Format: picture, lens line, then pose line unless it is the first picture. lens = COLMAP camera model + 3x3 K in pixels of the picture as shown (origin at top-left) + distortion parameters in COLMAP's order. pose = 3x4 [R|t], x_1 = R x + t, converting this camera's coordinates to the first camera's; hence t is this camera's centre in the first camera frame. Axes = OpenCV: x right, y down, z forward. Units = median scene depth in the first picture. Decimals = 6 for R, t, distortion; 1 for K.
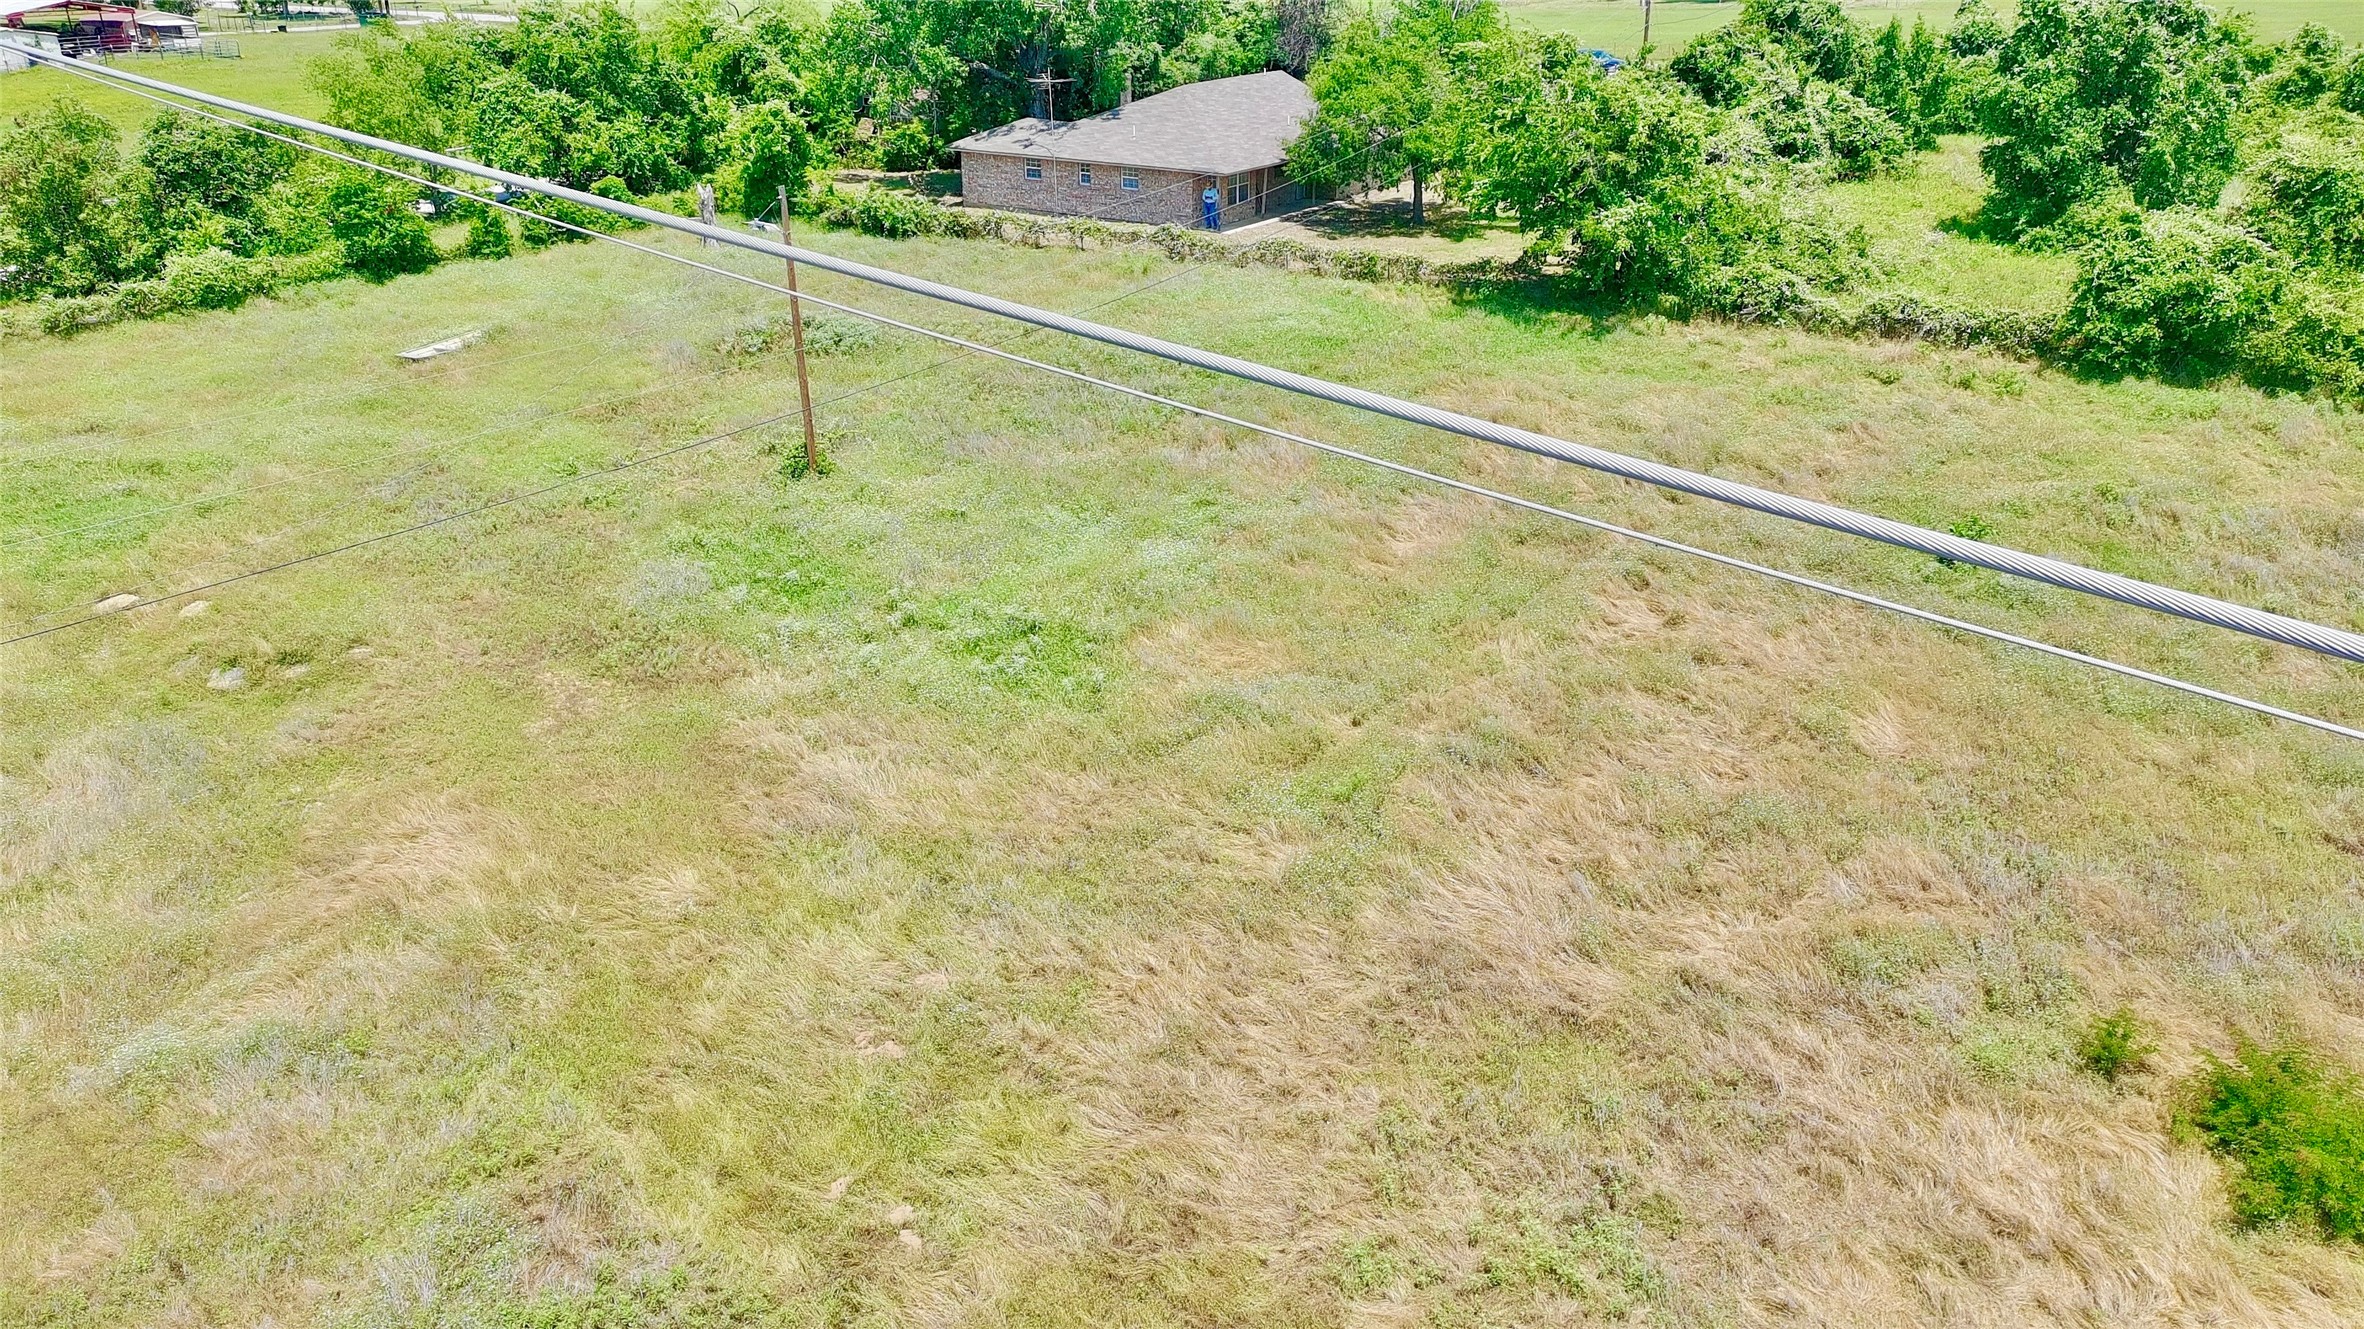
lens RADIAL K [[1807.8, 0, 1197.0], [0, 1807.8, 670.0], [0, 0, 1]] dist [0.077776, -0.093810]
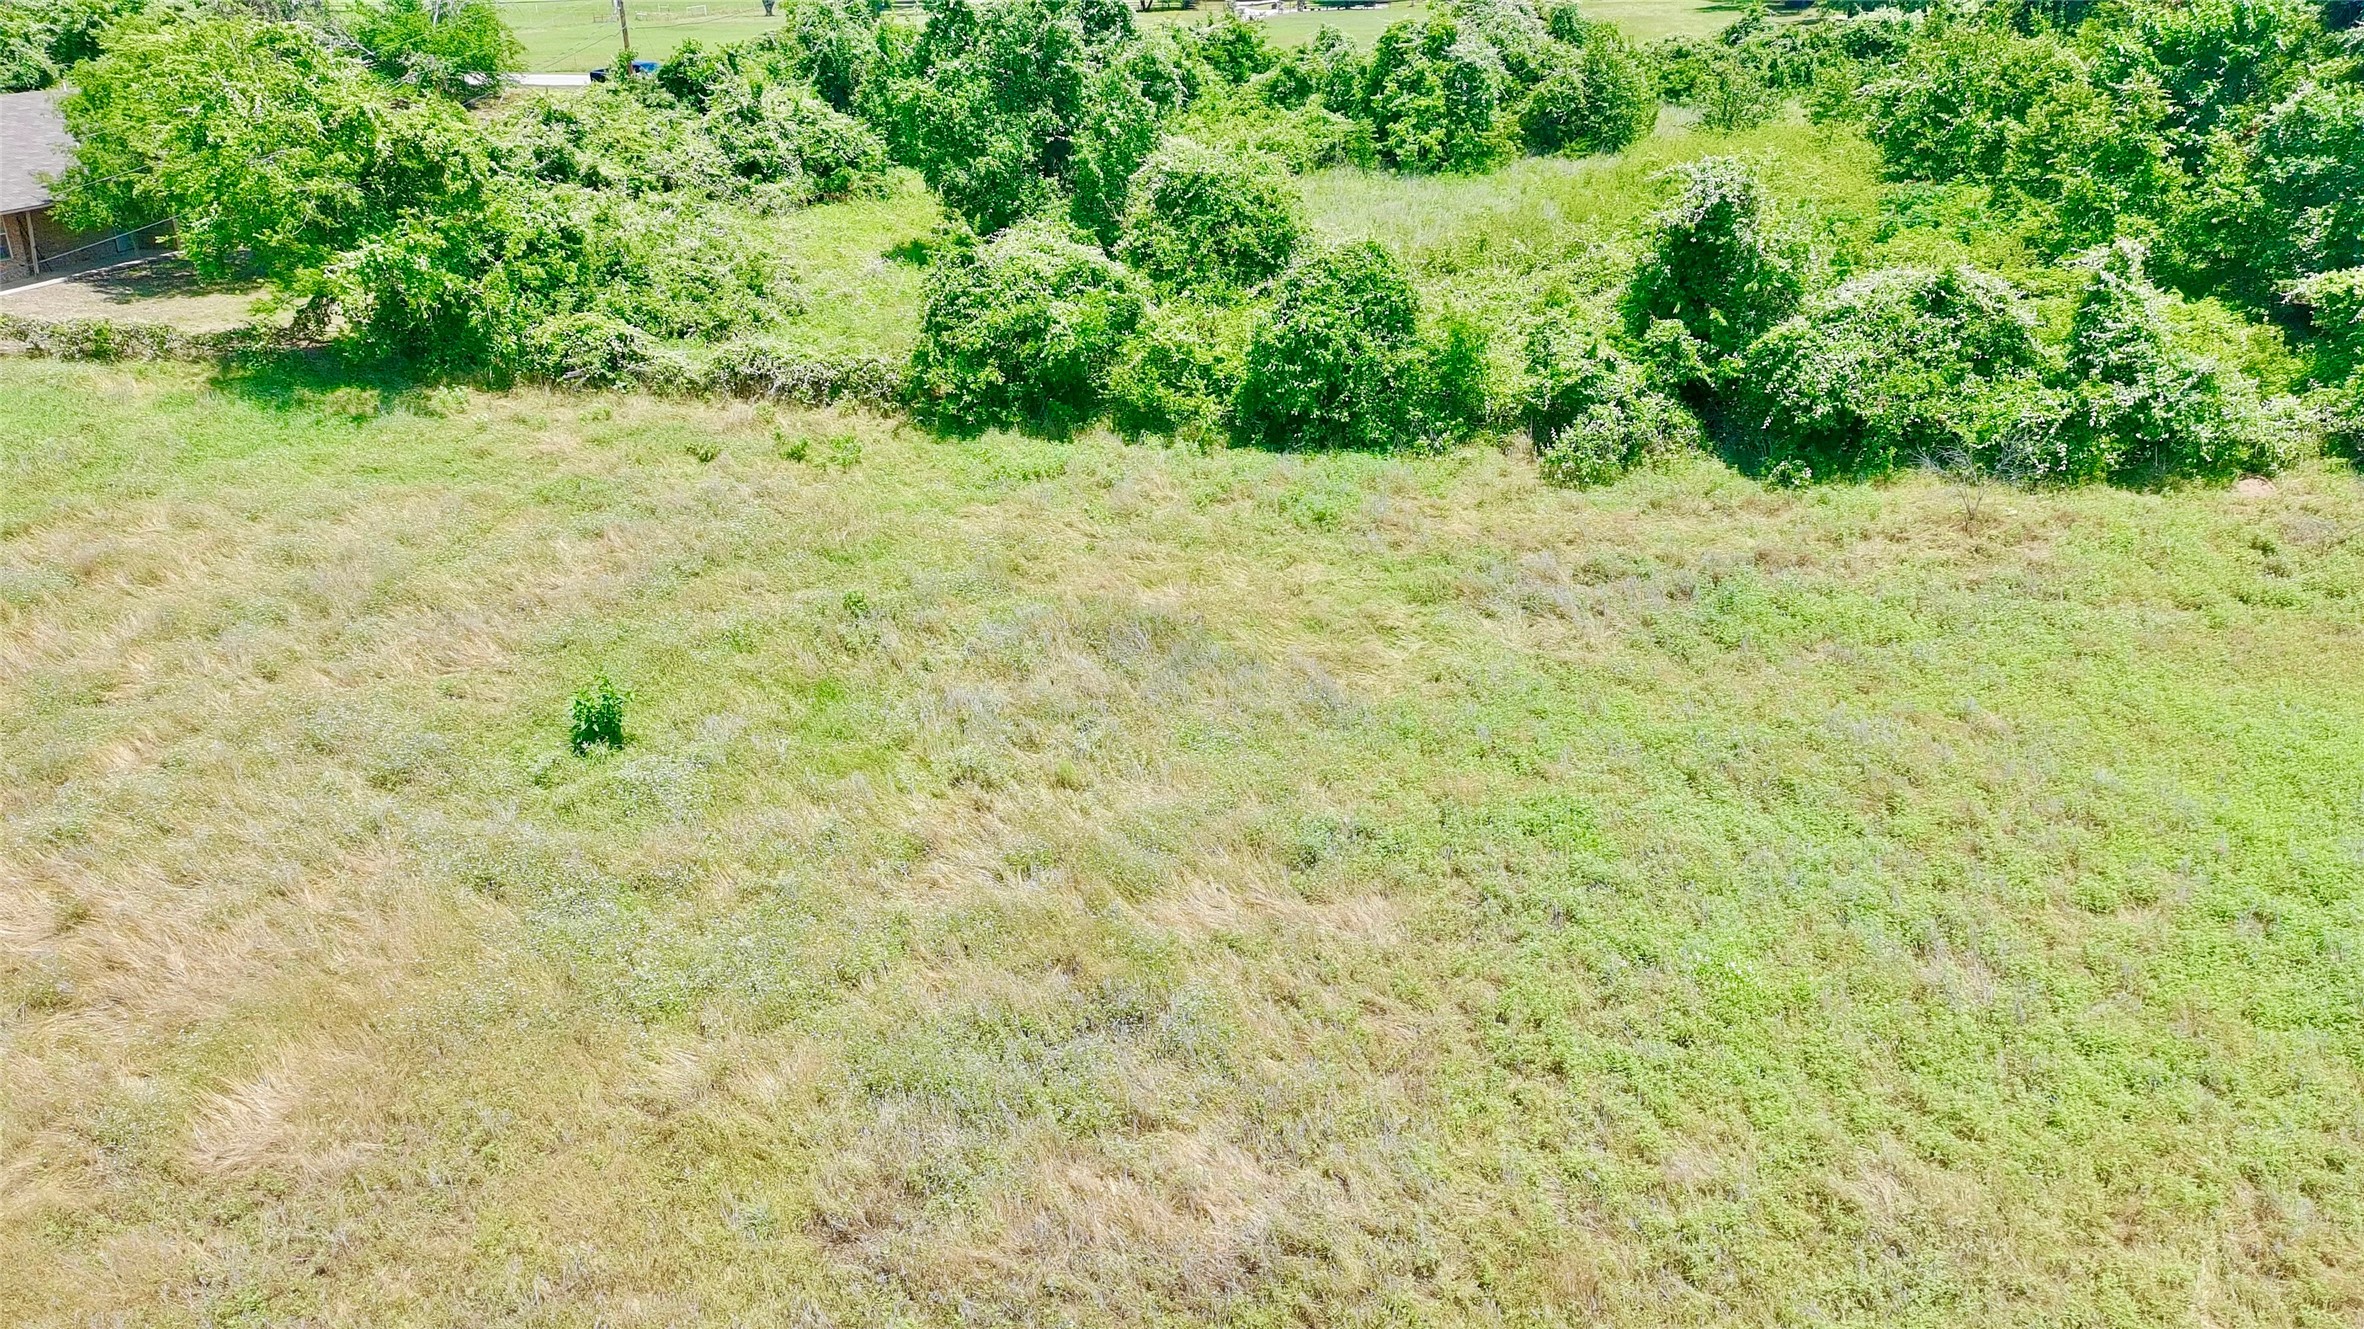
lens RADIAL K [[1807.8, 0, 1197.0], [0, 1807.8, 670.0], [0, 0, 1]] dist [0.077776, -0.093810]
pose [[0.930197, -0.133611, 0.341880, 0.260502], [0.137780, 0.990388, 0.012179, -0.042020], [-0.340221, 0.035775, 0.939665, 0.169060]]
